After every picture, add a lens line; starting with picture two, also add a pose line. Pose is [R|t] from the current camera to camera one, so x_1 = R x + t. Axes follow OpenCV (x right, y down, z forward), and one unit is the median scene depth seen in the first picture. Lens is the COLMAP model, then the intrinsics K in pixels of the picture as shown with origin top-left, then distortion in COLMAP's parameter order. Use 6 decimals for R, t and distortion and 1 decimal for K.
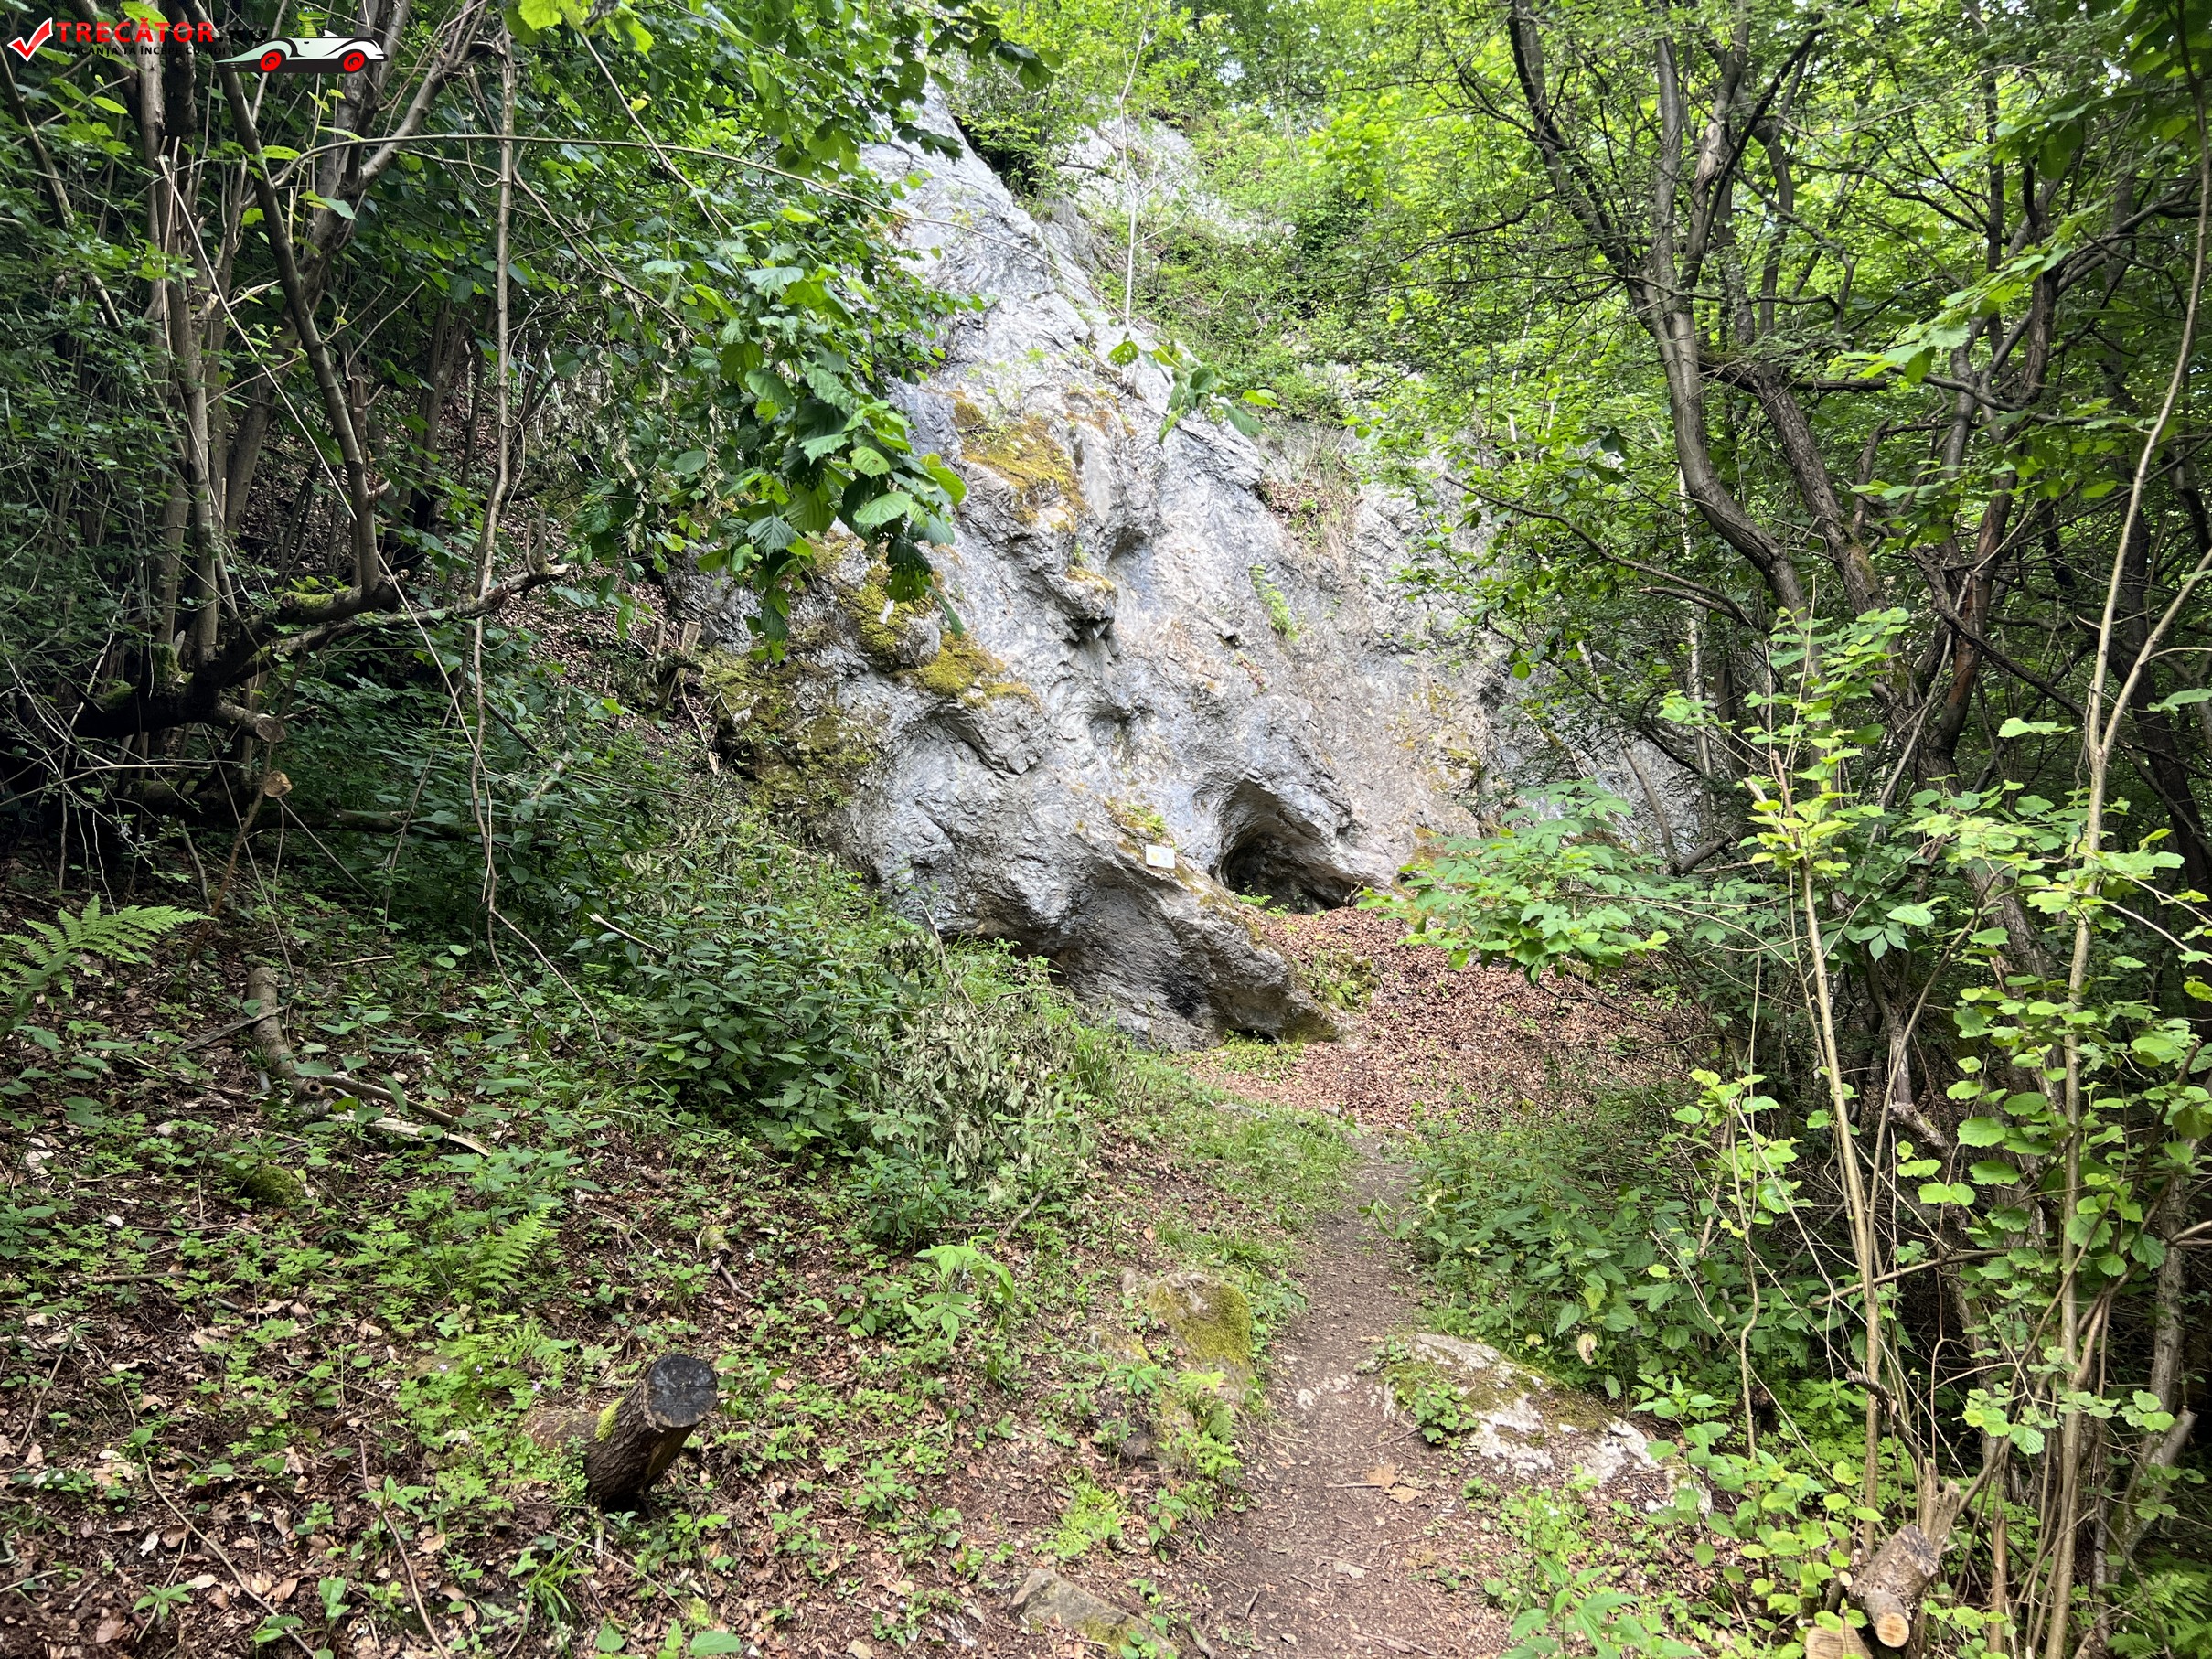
lens RADIAL K [[1669.3, 0, 1106.1], [0, 1669.3, 829.6], [0, 0, 1]] dist [0.045376, -0.046475]
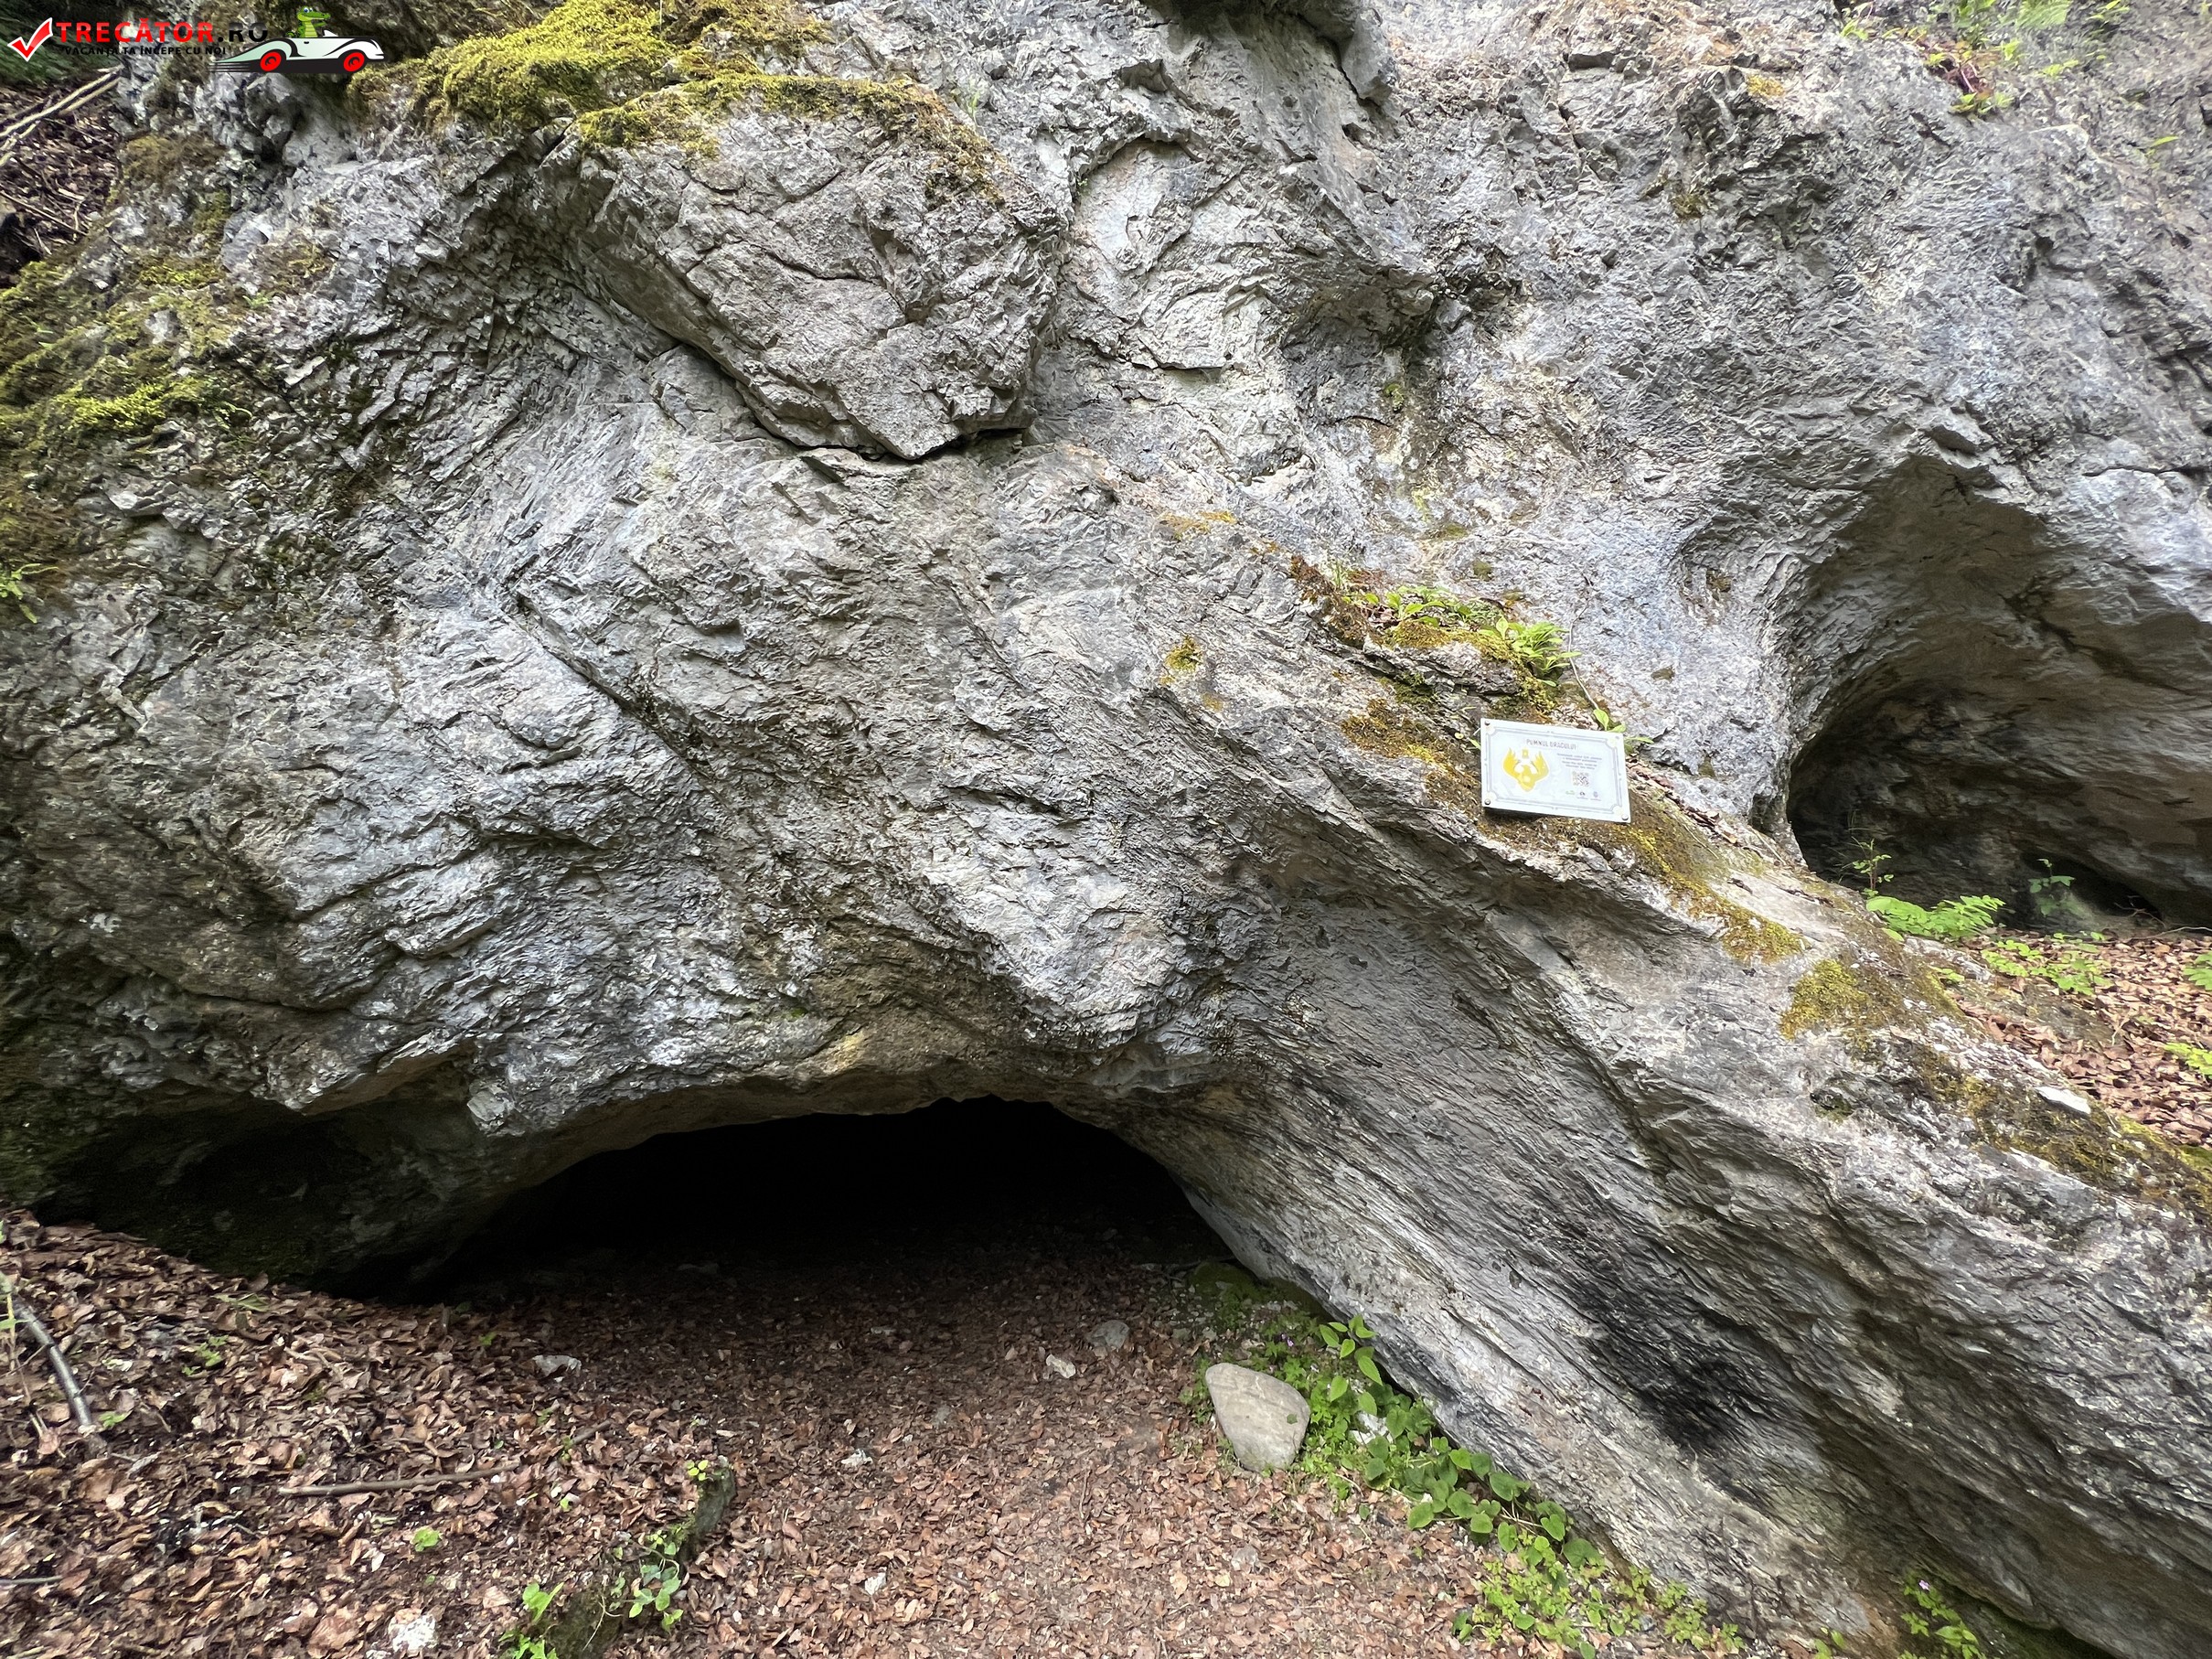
lens RADIAL K [[892.2, 0, 1103.1], [0, 892.2, 831.6], [0, 0, 1]] dist [0.001238, -0.000417]
pose [[0.907677, -0.015479, -0.419385, 0.027744], [0.043045, 0.997483, 0.056347, 0.014996], [0.417457, -0.069197, 0.906058, 0.864201]]
